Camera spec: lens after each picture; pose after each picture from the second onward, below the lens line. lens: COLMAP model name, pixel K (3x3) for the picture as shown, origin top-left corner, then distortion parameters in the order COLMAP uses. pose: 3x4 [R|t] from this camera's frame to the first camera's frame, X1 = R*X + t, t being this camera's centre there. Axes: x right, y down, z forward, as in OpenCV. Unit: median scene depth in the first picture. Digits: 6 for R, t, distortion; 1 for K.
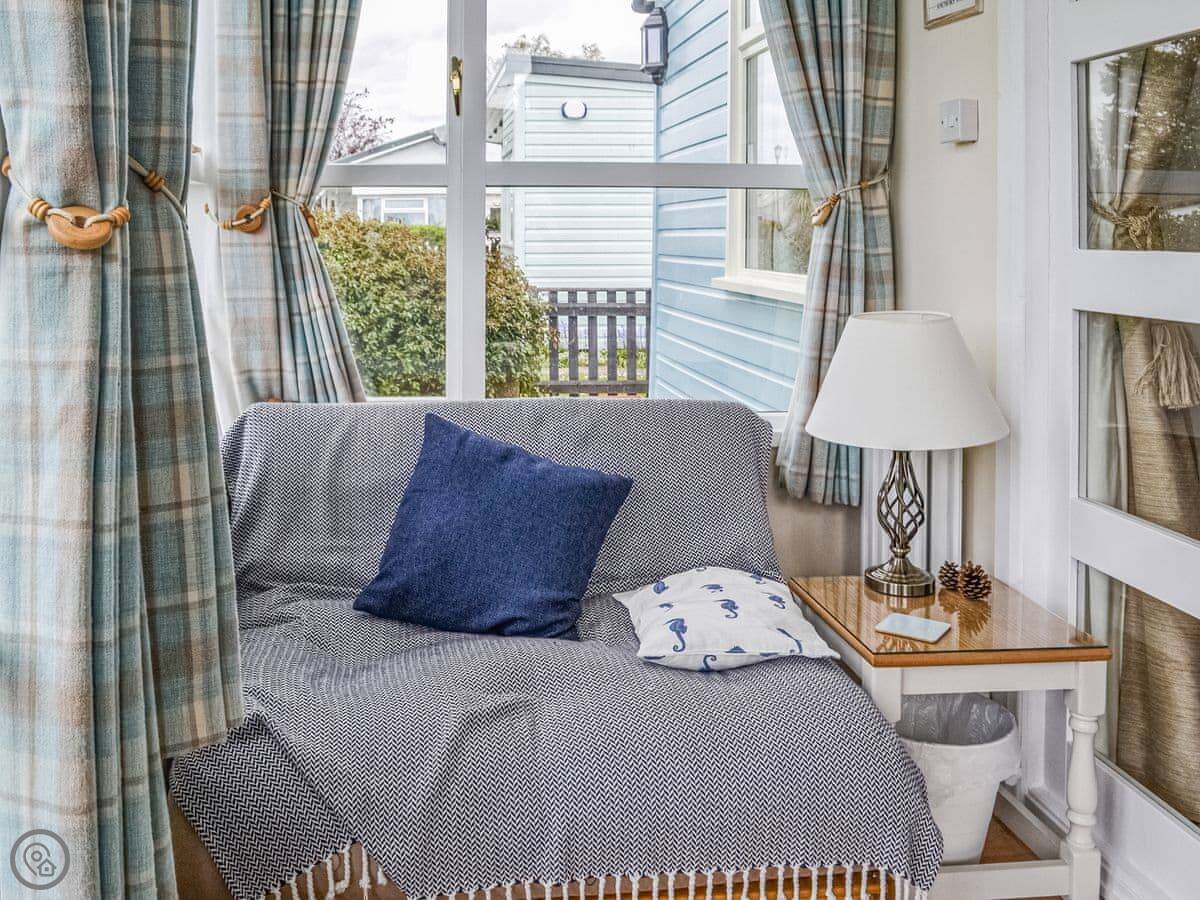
lens RADIAL K [[1197.3, 0, 600.0], [0, 1197.3, 450.0], [0, 0, 1]] dist [-0.064703, -0.030885]
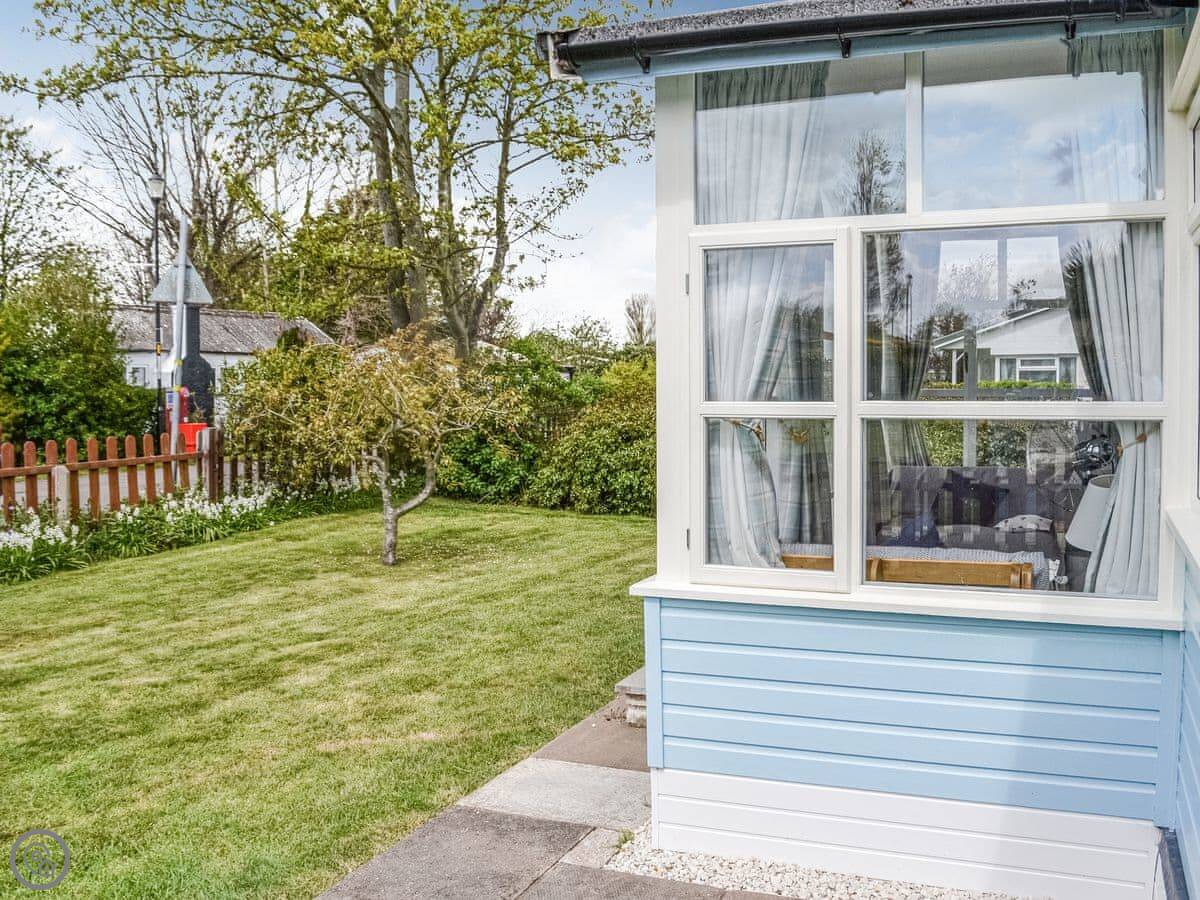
lens RADIAL K [[1197.3, 0, 600.0], [0, 1197.3, 450.0], [0, 0, 1]] dist [-0.064703, -0.030885]
pose [[0.863899, -0.022559, -0.503160, 0.286457], [-0.043184, 0.992000, -0.118620, 0.150924], [0.501811, 0.124204, 0.856014, -0.969705]]
